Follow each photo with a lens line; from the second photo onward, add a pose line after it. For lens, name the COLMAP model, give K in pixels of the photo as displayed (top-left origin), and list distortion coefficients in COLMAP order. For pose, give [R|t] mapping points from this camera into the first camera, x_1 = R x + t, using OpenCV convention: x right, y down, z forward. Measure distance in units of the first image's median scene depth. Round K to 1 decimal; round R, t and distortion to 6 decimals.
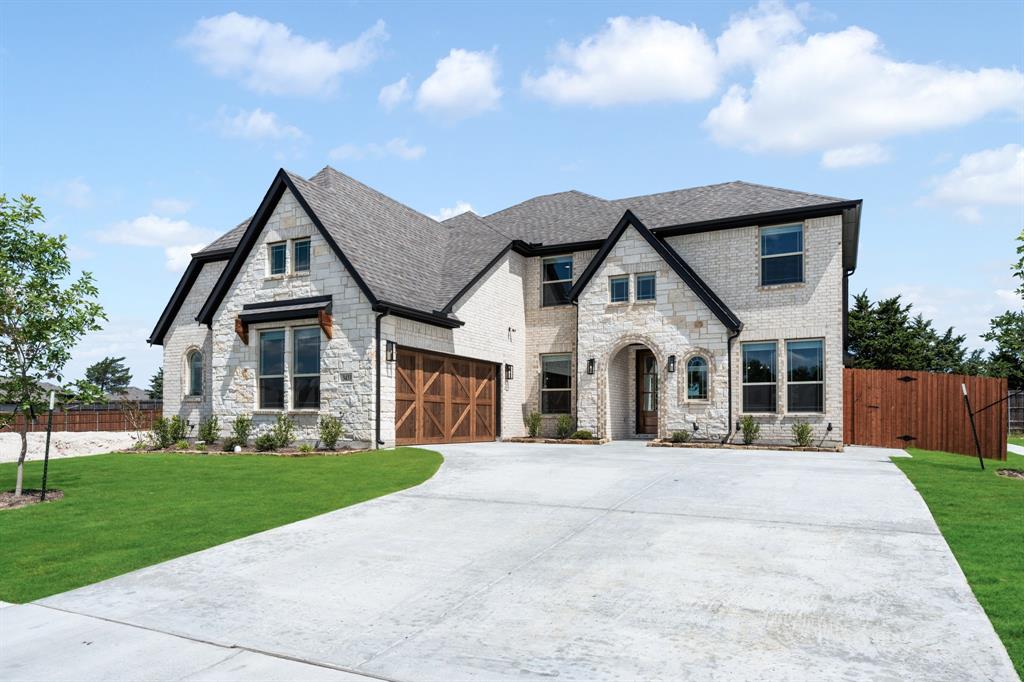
lens RADIAL K [[642.9, 0, 512.0], [0, 642.9, 341.0], [0, 0, 1]] dist [-0.000654, -0.000044]
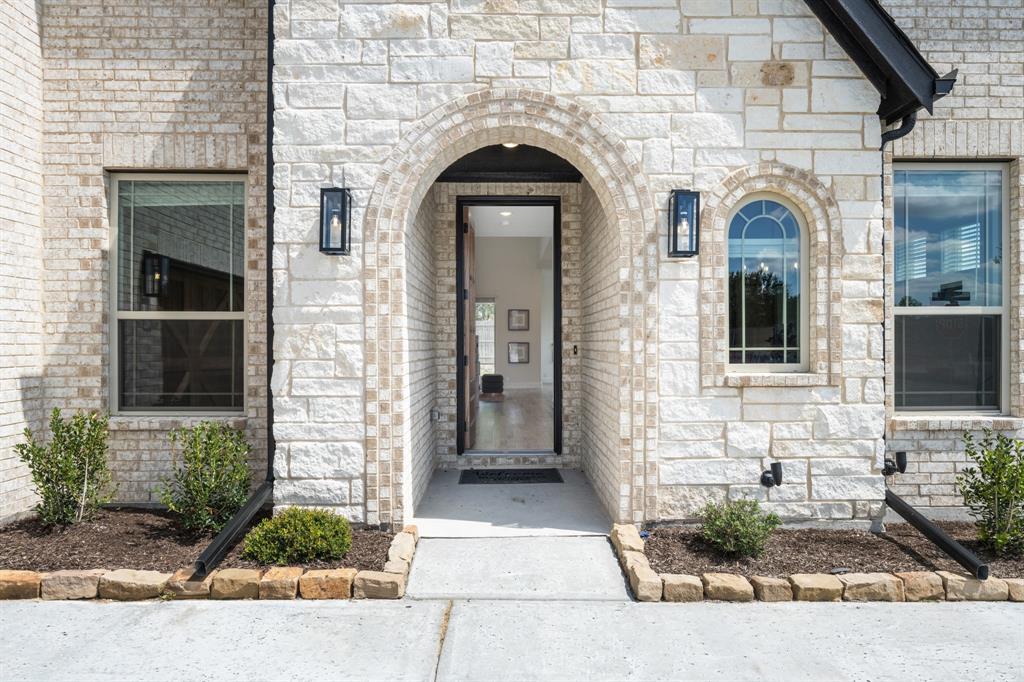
lens RADIAL K [[638.4, 0, 513.5], [0, 638.4, 364.1], [0, 0, 1]] dist [-0.001196, -0.000052]
pose [[0.884118, -0.021130, 0.466786, 0.072141], [-0.054323, 0.987555, 0.147594, 0.054210], [-0.464096, -0.155848, 0.871967, 0.772162]]
